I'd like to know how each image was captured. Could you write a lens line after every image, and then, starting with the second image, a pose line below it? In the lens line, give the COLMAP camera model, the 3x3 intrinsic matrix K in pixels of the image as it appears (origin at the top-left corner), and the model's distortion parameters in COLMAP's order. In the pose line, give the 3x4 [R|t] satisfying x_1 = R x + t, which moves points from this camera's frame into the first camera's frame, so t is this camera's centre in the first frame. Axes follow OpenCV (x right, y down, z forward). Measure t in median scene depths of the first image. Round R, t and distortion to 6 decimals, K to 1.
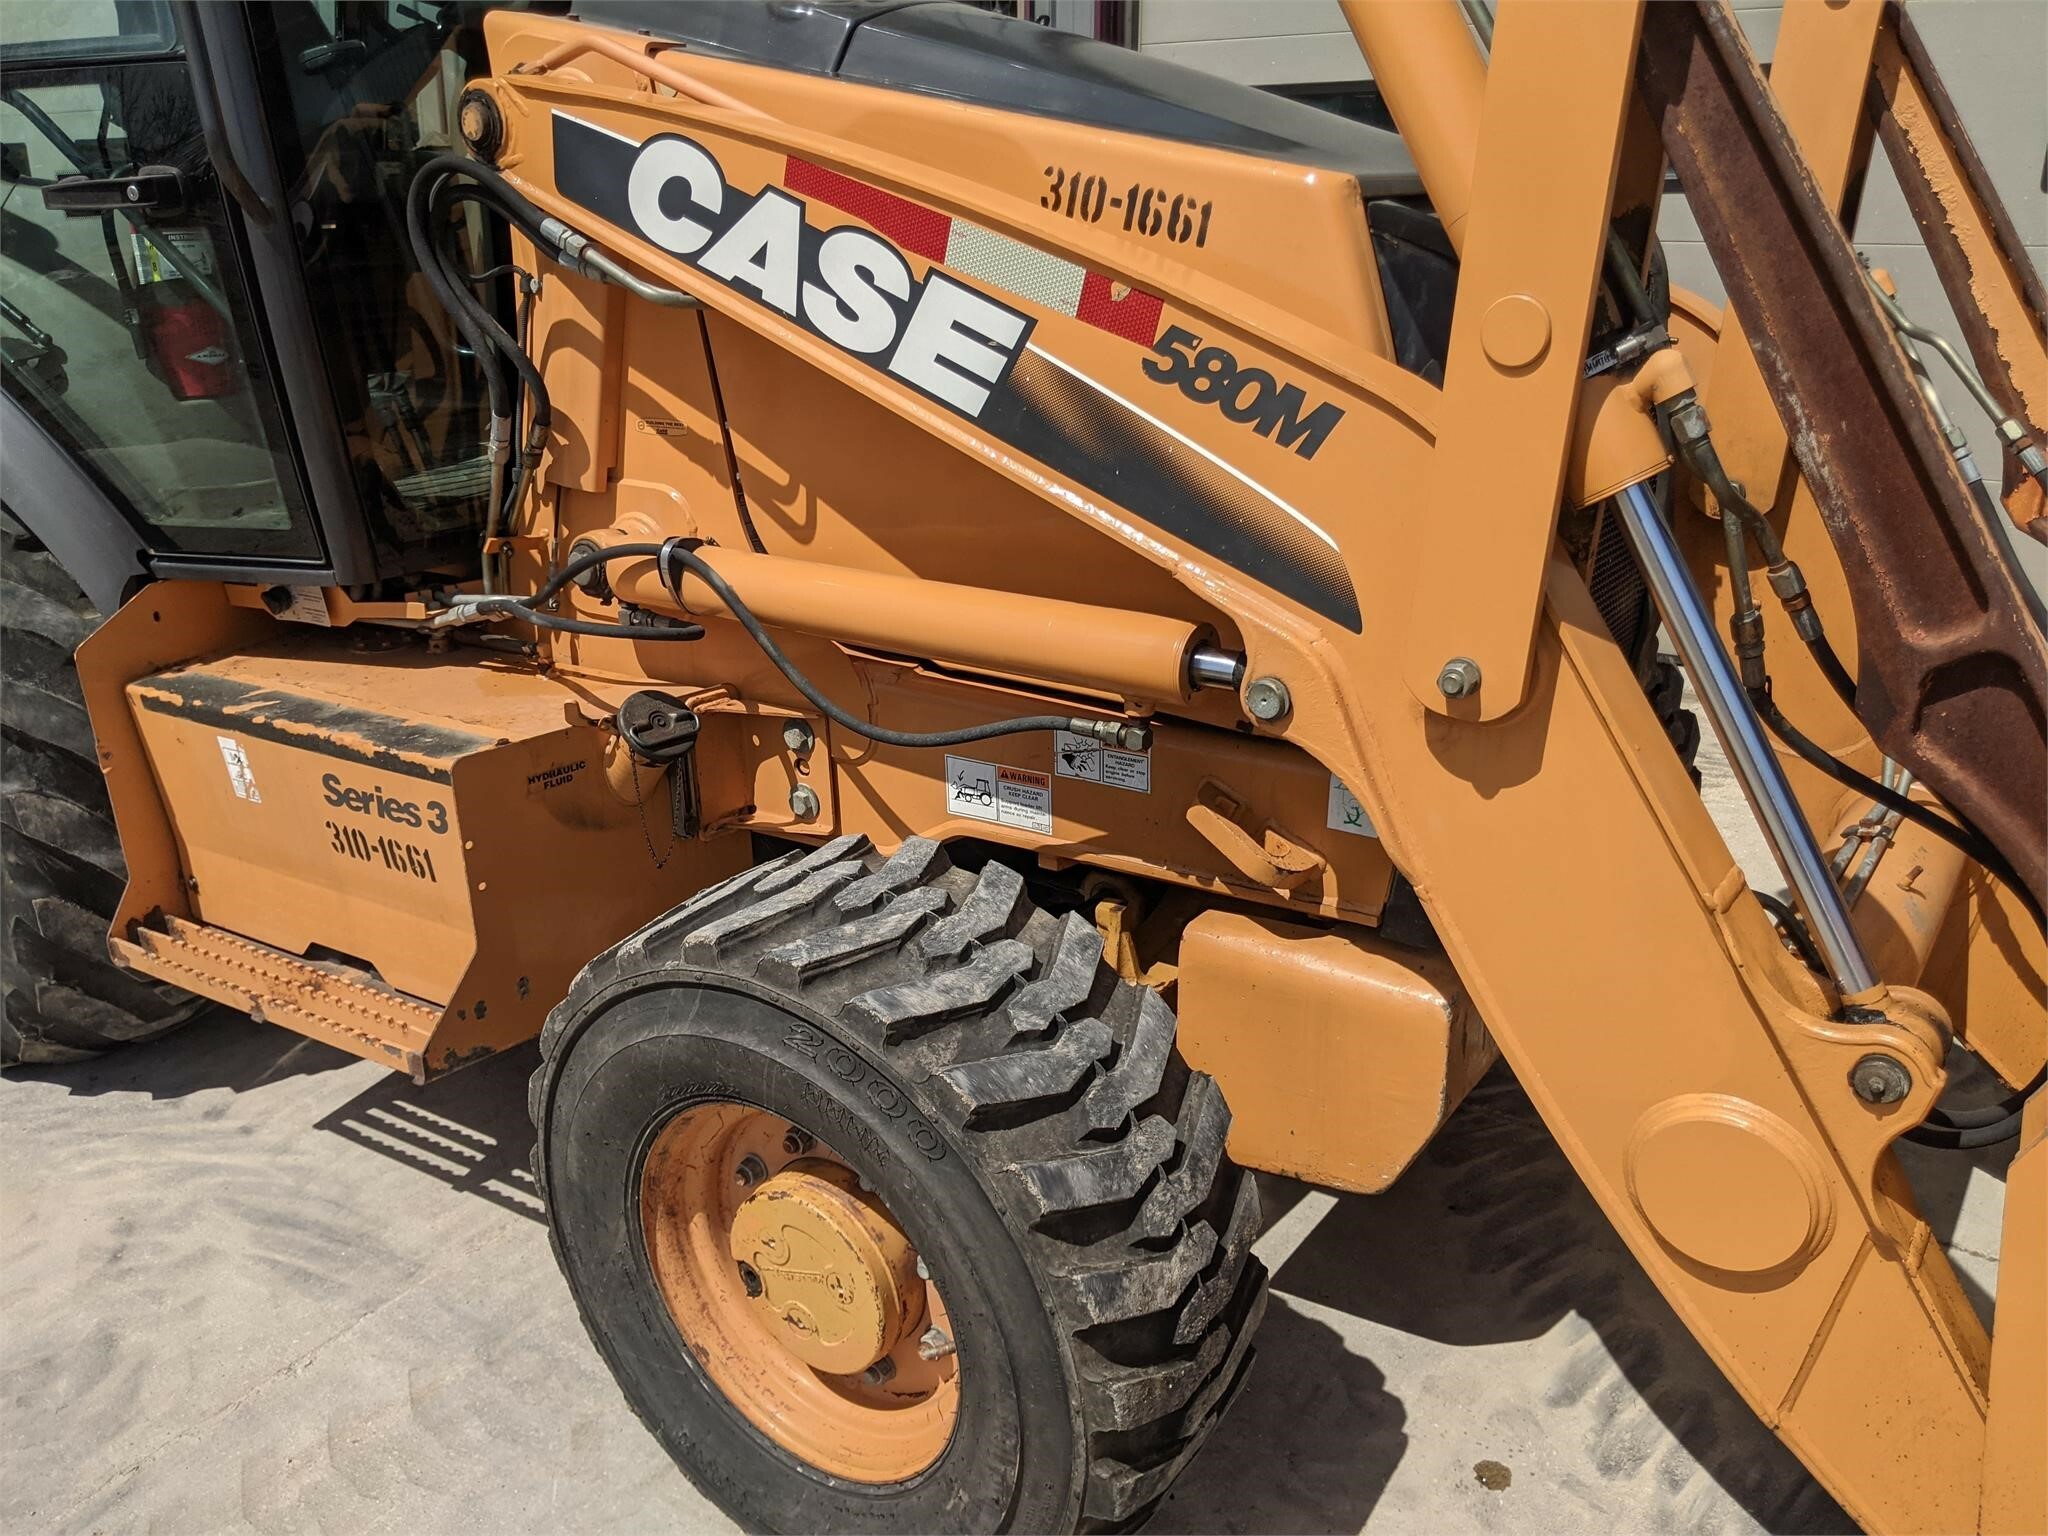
lens RADIAL K [[1659.4, 0, 983.6], [0, 1659.4, 773.3], [0, 0, 1]] dist [0.083536, -0.174694]
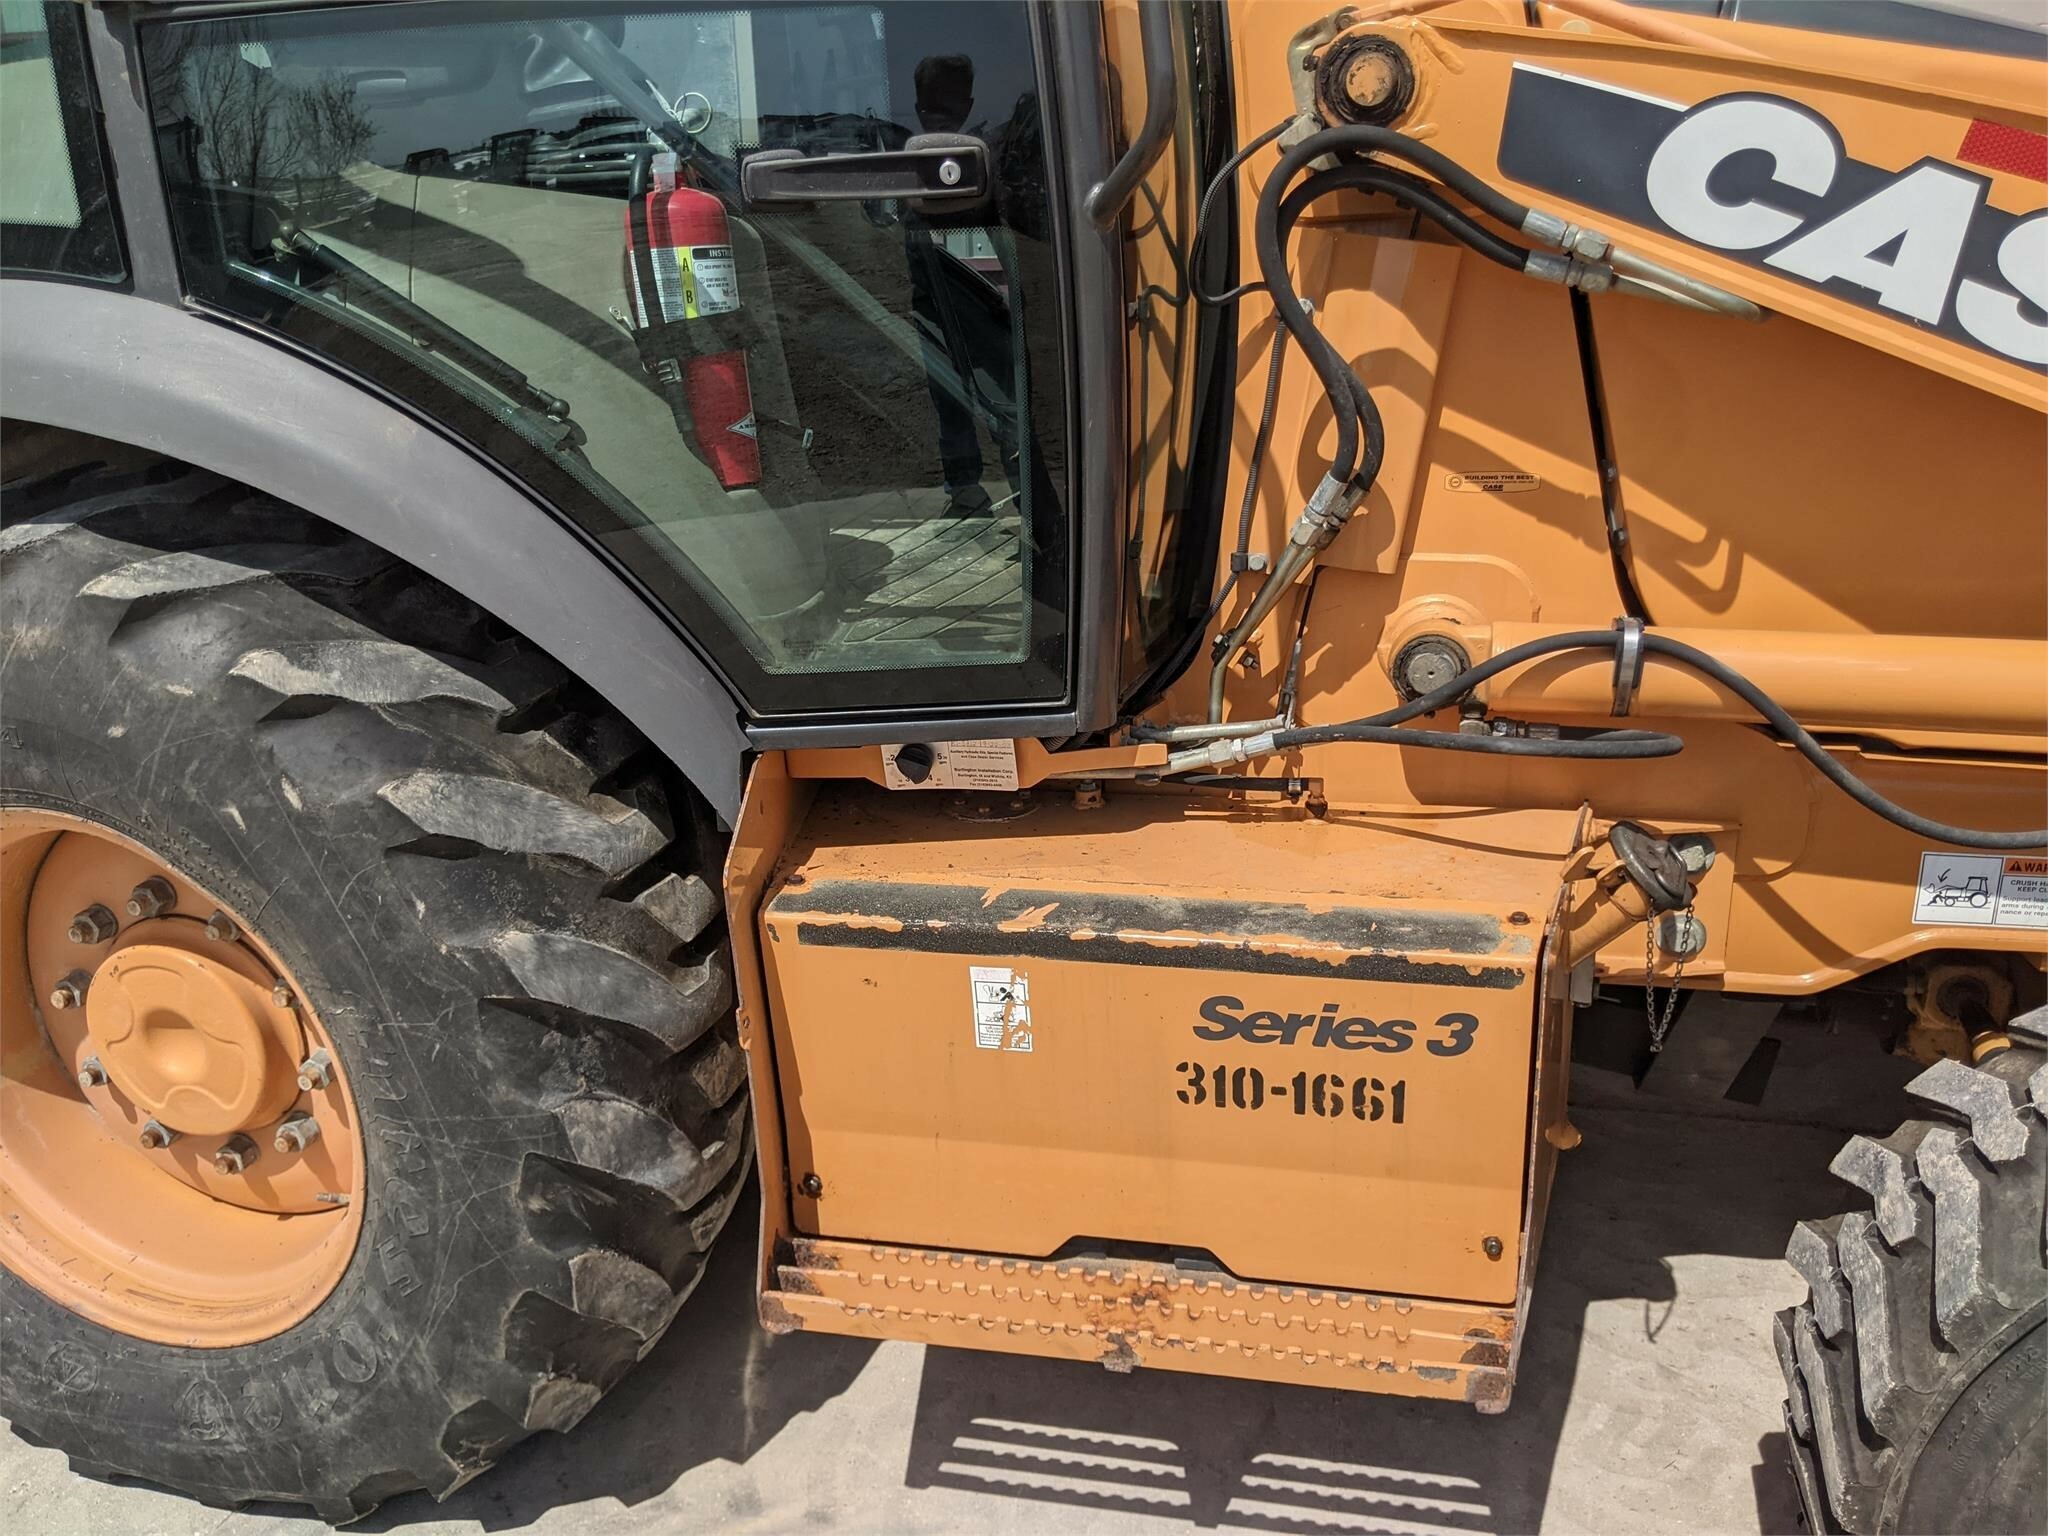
lens RADIAL K [[1671.4, 0, 1007.8], [0, 1671.4, 768.1], [0, 0, 1]] dist [0.029481, -0.057018]
pose [[0.931928, -0.117834, 0.342964, -0.727637], [0.128965, 0.991601, -0.009745, -0.103428], [-0.338936, 0.053312, 0.939298, 0.376822]]
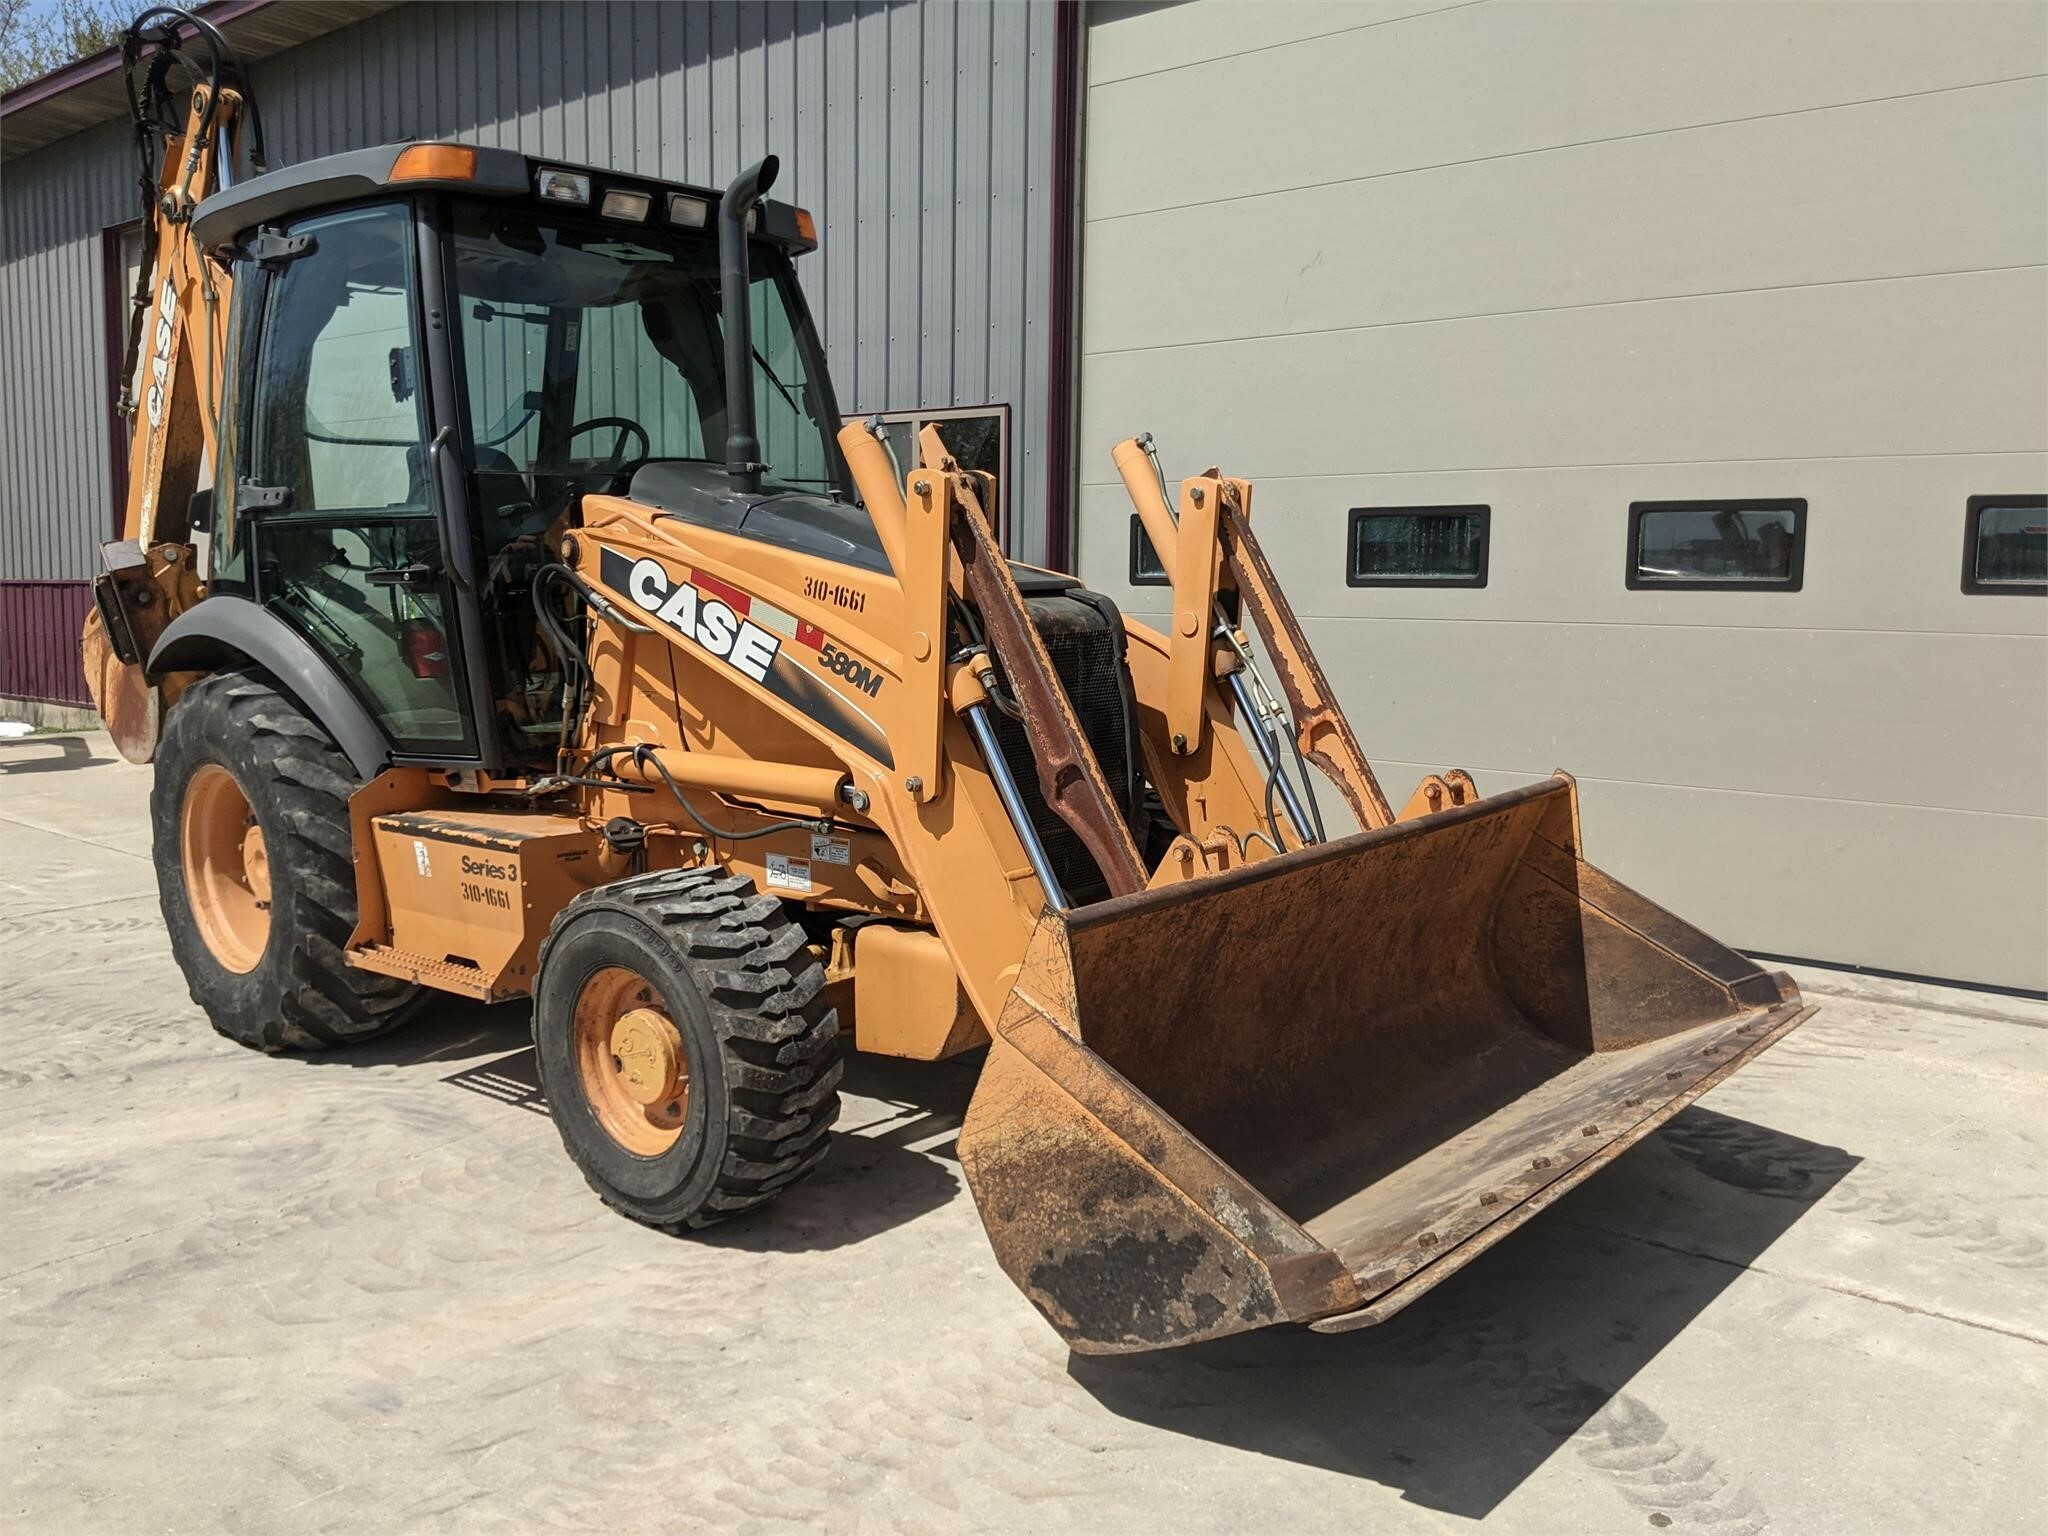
lens RADIAL K [[1657.2, 0, 1024.0], [0, 1657.2, 768.0], [0, 0, 1]] dist [0.072757, -0.178640]
pose [[0.995197, 0.030821, -0.092916, 0.468599], [-0.049915, 0.976255, -0.210793, 0.293287], [0.084213, 0.214419, 0.973105, -0.930819]]
